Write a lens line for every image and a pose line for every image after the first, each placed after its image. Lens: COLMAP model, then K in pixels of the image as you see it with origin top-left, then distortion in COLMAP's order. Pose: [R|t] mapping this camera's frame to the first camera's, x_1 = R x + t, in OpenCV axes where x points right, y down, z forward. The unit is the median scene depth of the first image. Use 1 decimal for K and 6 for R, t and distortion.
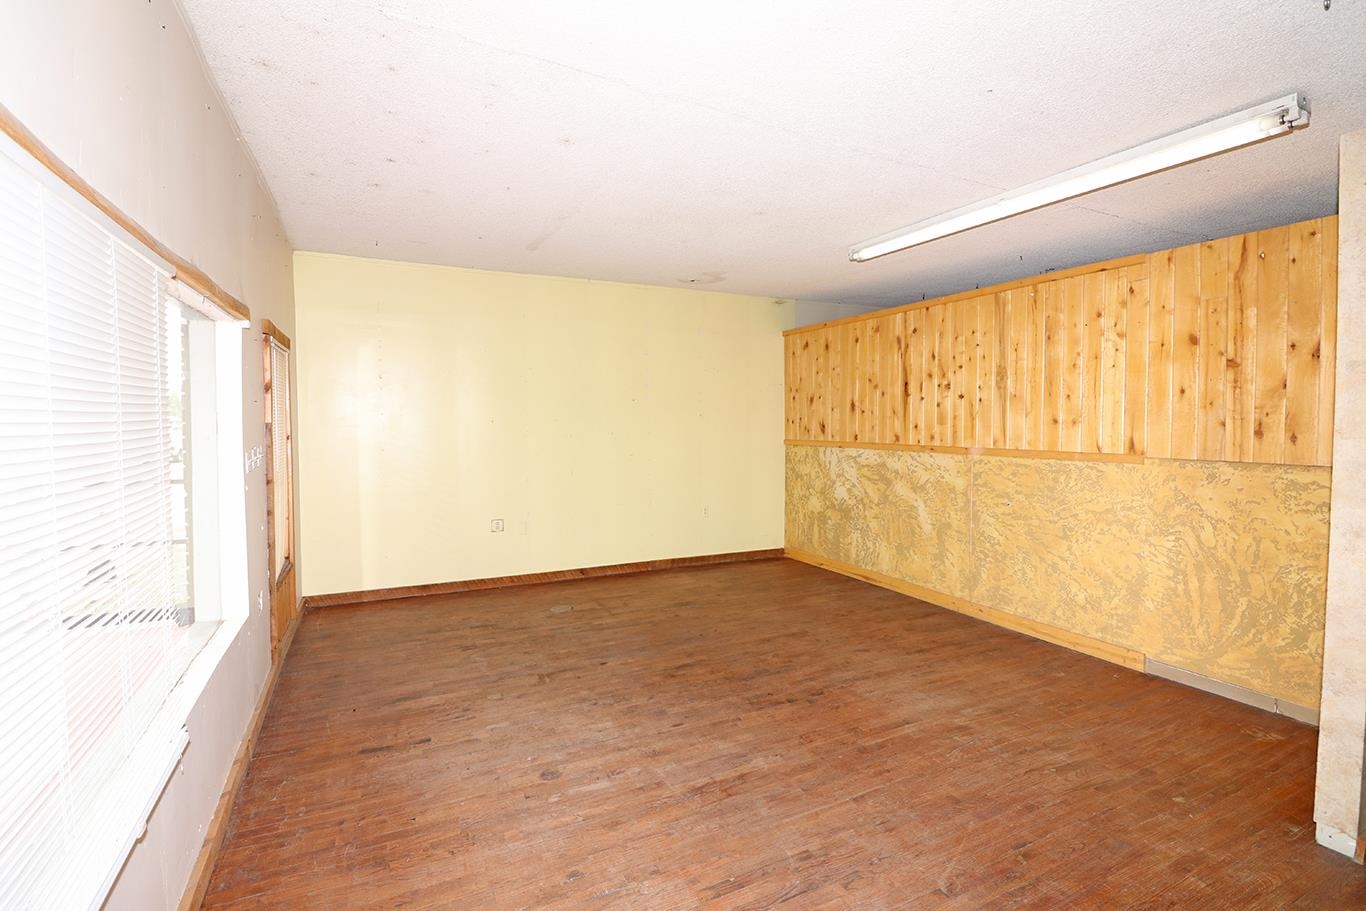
lens RADIAL K [[634.0, 0, 676.4], [0, 634.0, 445.1], [0, 0, 1]] dist [-0.013156, -0.005150]
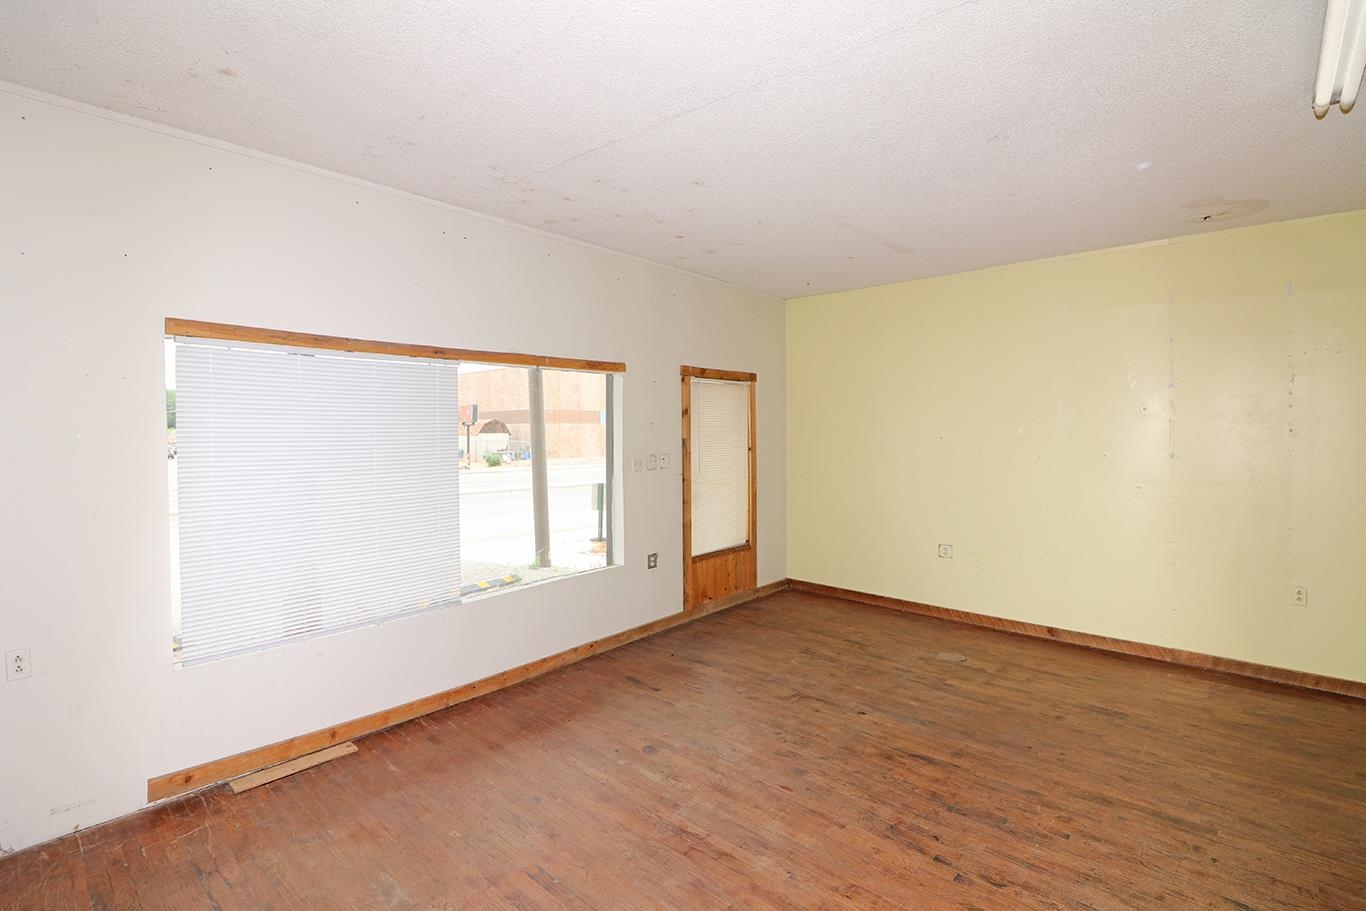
lens RADIAL K [[634.0, 0, 678.1], [0, 634.0, 455.1], [0, 0, 1]] dist [-0.013156, -0.005150]
pose [[0.376271, 0.039775, -0.925656, 0.606172], [-0.040744, 0.998822, 0.026357, -0.030867], [0.925613, 0.027797, 0.377448, 0.422305]]
